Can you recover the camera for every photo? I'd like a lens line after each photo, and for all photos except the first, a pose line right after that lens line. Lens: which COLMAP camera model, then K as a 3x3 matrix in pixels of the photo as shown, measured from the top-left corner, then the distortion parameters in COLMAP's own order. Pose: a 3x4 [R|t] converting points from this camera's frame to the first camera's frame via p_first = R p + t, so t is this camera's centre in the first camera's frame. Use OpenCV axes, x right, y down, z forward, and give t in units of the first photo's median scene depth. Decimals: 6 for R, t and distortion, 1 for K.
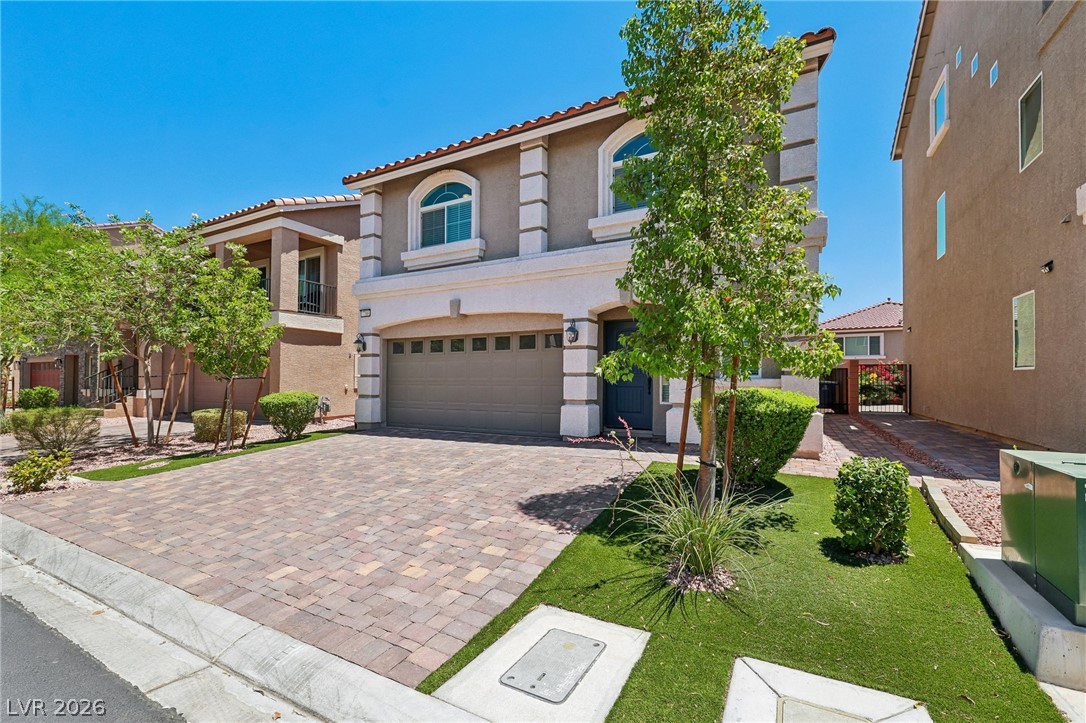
lens RADIAL K [[455.7, 0, 537.9], [0, 455.7, 377.4], [0, 0, 1]] dist [0.000149, -0.000187]
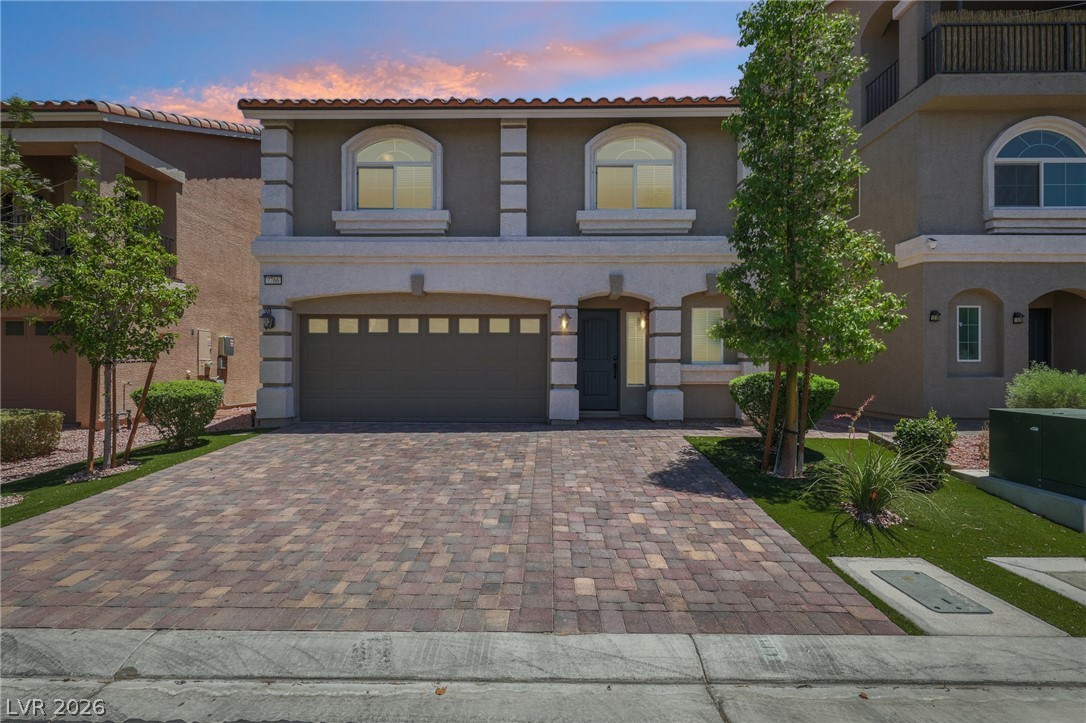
lens RADIAL K [[455.7, 0, 529.6], [0, 455.7, 367.4], [0, 0, 1]] dist [0.000149, -0.000187]
pose [[0.886711, -0.001062, 0.462322, -0.450039], [-0.004613, 0.999927, 0.011144, -0.000142], [-0.462301, -0.012015, 0.886642, 0.118252]]
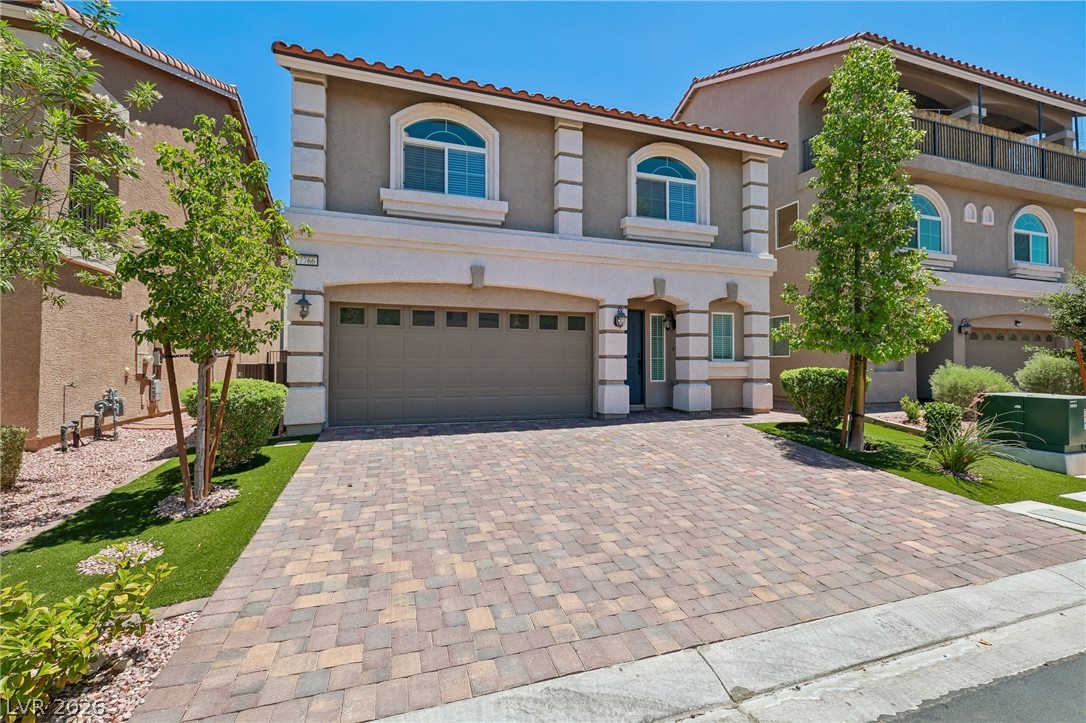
lens RADIAL K [[455.7, 0, 523.9], [0, 455.7, 358.3], [0, 0, 1]] dist [0.000149, -0.000187]
pose [[0.691385, 0.010374, 0.722412, -0.822791], [-0.008509, 0.999944, -0.006216, 0.005671], [-0.722436, -0.001850, 0.691435, 0.397323]]
